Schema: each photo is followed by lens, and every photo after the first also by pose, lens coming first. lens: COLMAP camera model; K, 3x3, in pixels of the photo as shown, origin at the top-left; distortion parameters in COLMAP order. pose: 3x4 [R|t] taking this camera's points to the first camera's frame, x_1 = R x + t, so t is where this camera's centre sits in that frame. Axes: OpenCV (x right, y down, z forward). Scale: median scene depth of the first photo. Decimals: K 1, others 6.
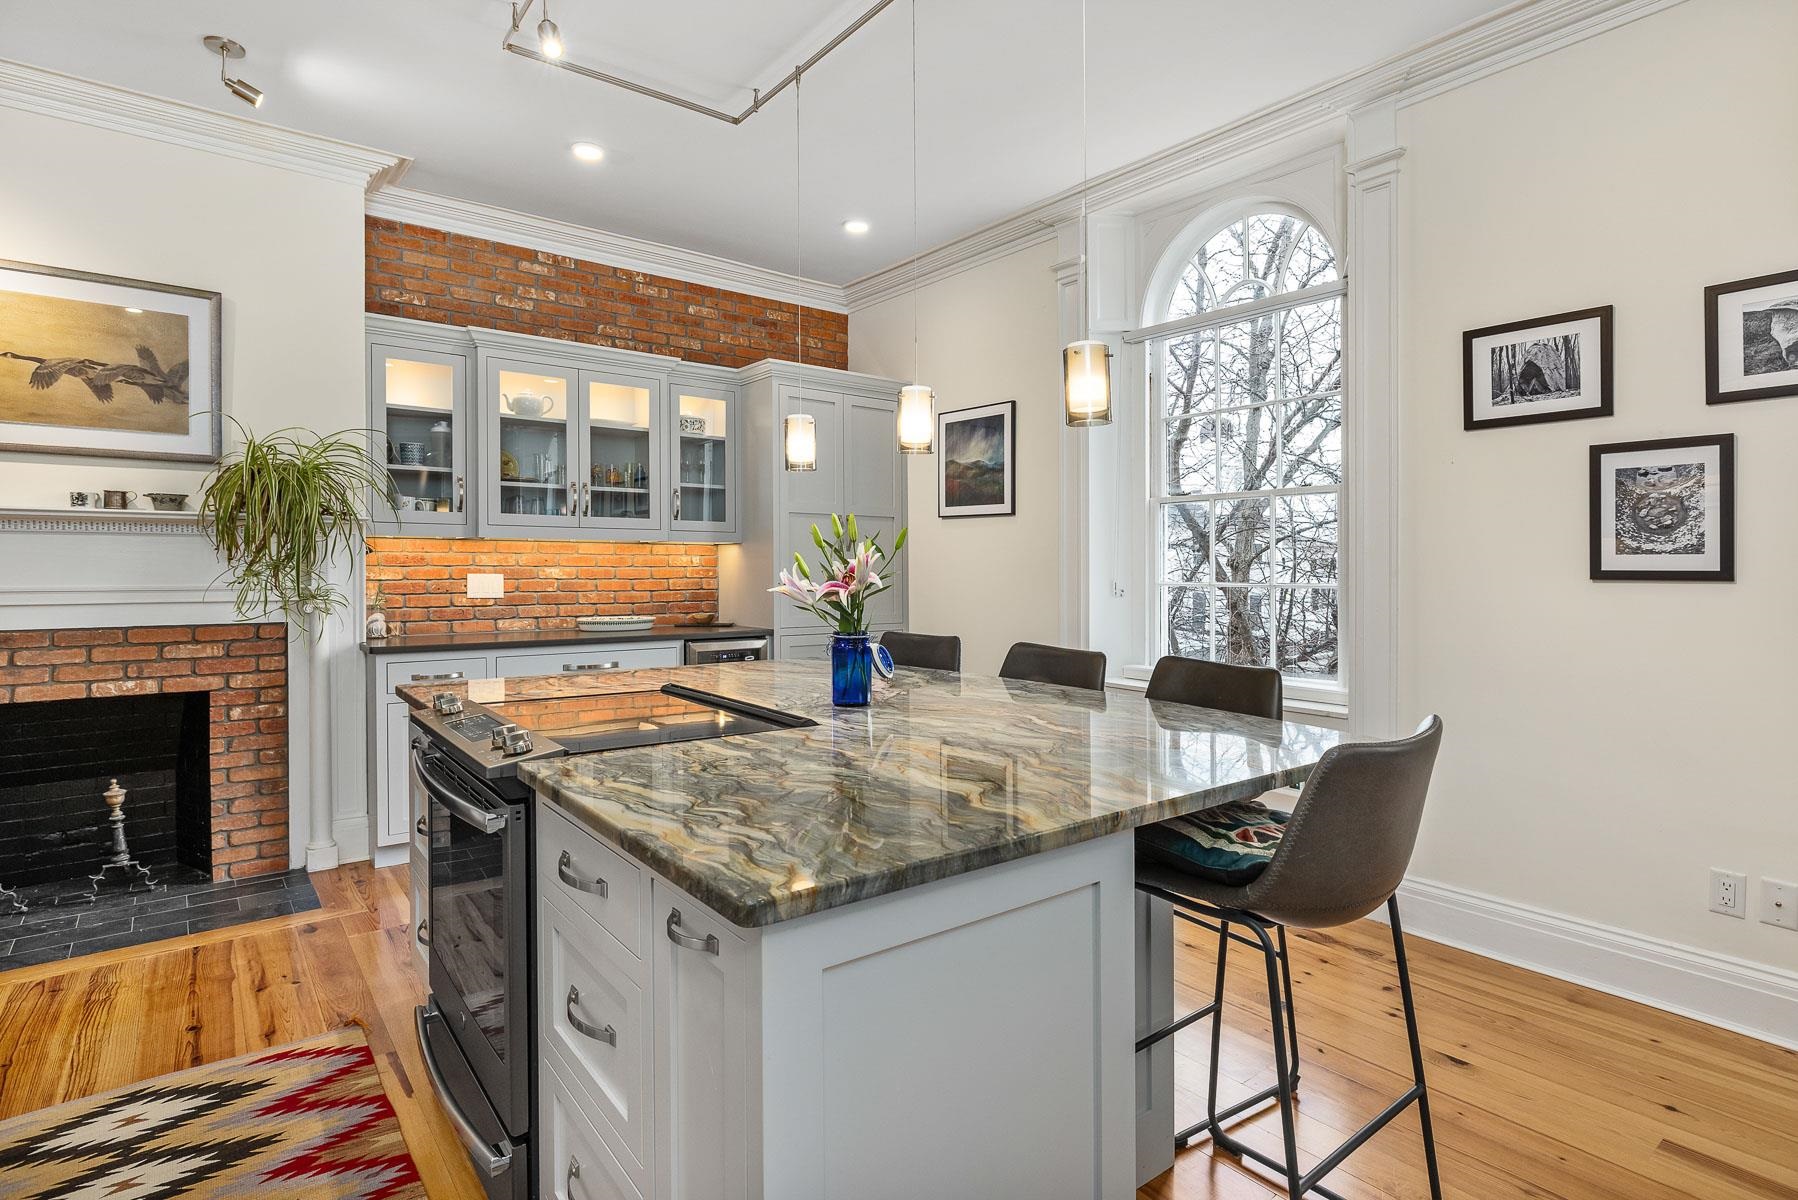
lens RADIAL K [[921.4, 0, 888.9], [0, 921.4, 577.7], [0, 0, 1]] dist [0.005416, 0.001144]
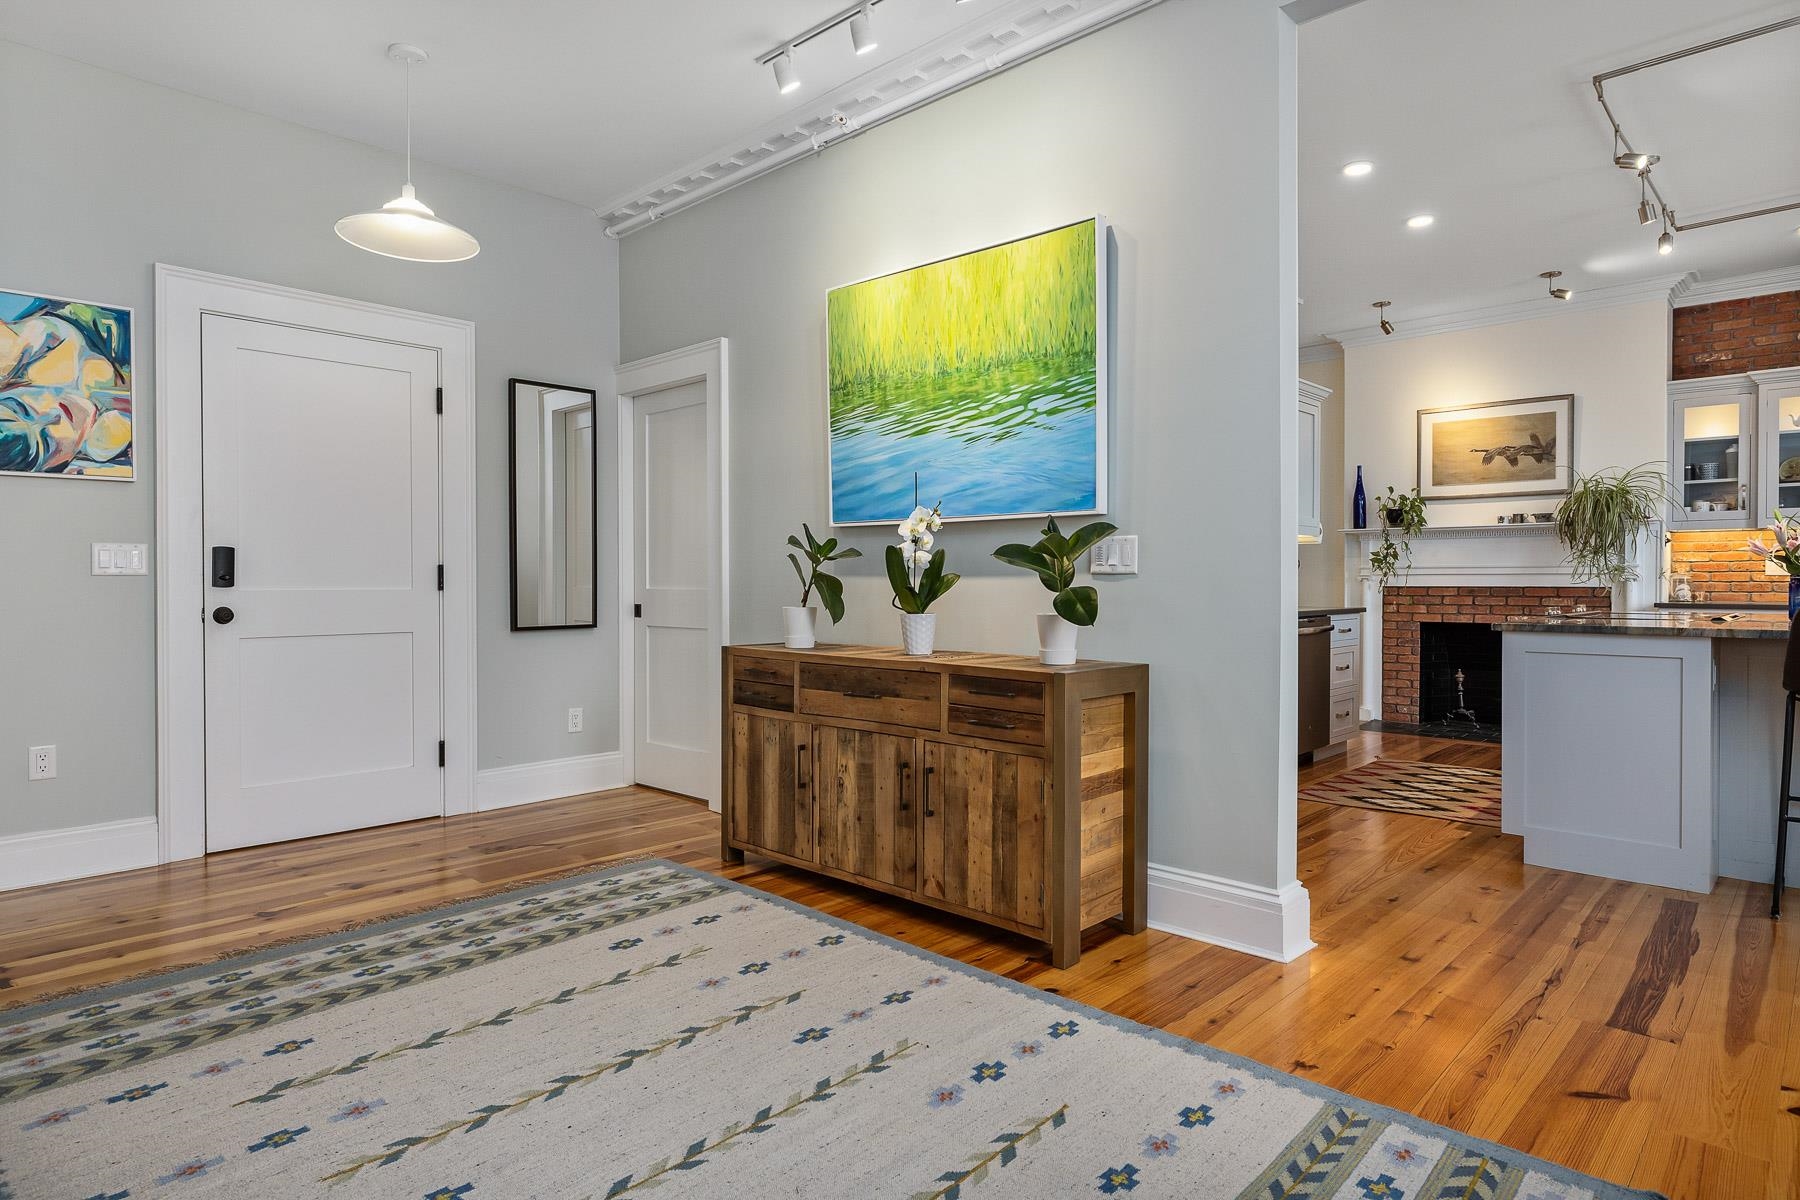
lens RADIAL K [[993.8, 0, 915.2], [0, 993.8, 595.5], [0, 0, 1]] dist [0.001096, -0.003297]
pose [[0.163584, 0.012488, -0.986450, 0.778629], [-0.010411, 0.999886, 0.010931, 0.051110], [0.986474, 0.008482, 0.163696, -0.435577]]
